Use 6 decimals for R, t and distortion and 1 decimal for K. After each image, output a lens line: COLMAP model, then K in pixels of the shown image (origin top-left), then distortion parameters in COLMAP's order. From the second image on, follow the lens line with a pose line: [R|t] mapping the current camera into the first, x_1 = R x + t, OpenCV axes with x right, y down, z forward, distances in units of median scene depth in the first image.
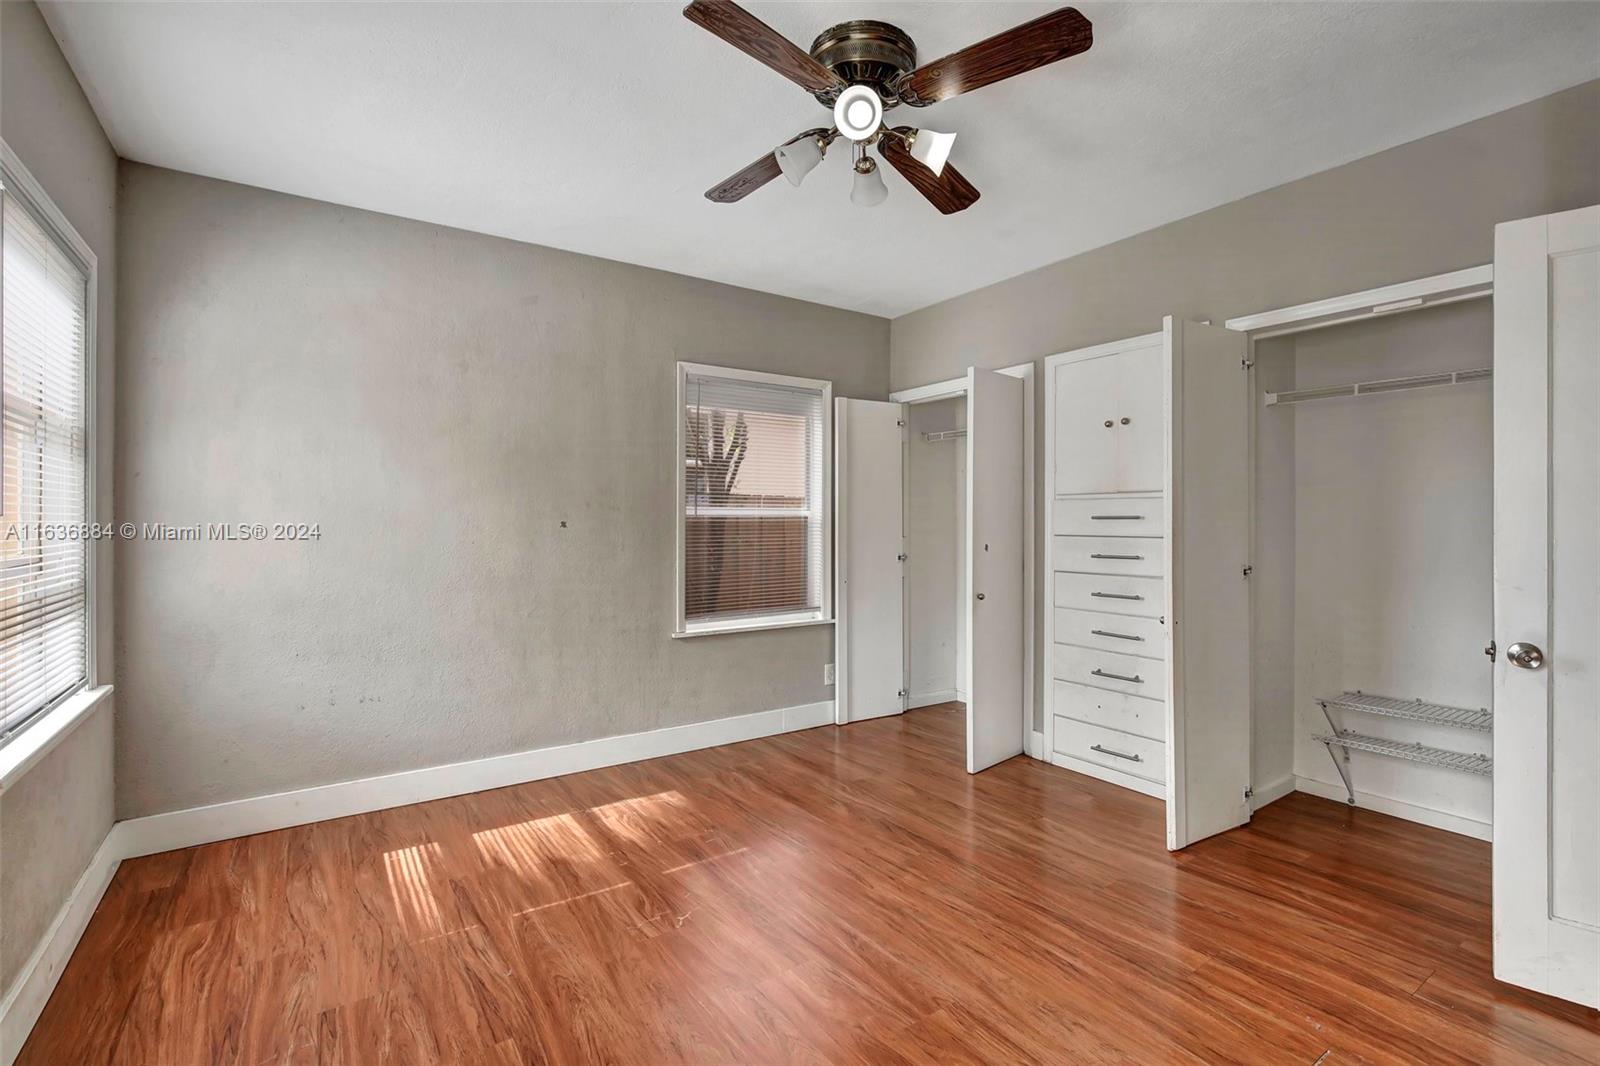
lens RADIAL K [[741.7, 0, 805.9], [0, 741.7, 523.7], [0, 0, 1]] dist [-0.010711, 0.001785]
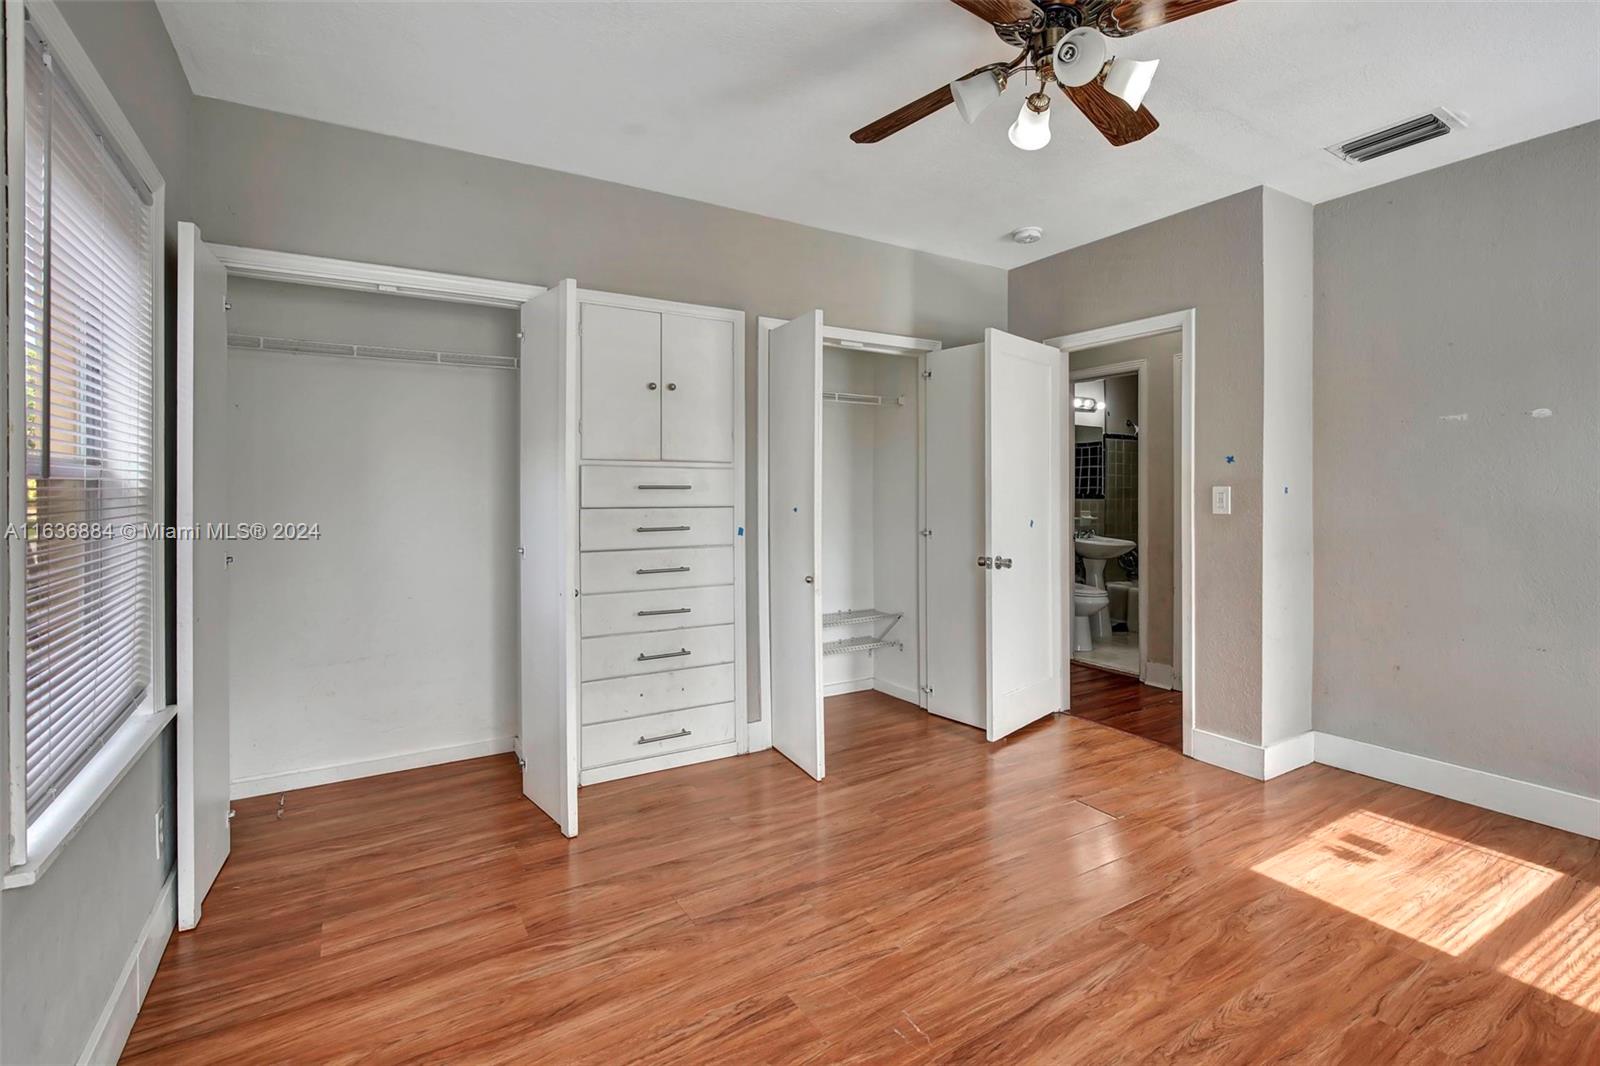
lens RADIAL K [[741.7, 0, 822.4], [0, 741.7, 496.6], [0, 0, 1]] dist [-0.010711, 0.001785]
pose [[0.041694, -0.007415, 0.999103, -0.600983], [0.000281, 0.999973, 0.007410, -0.004184], [-0.999130, -0.000028, 0.041695, 0.882486]]
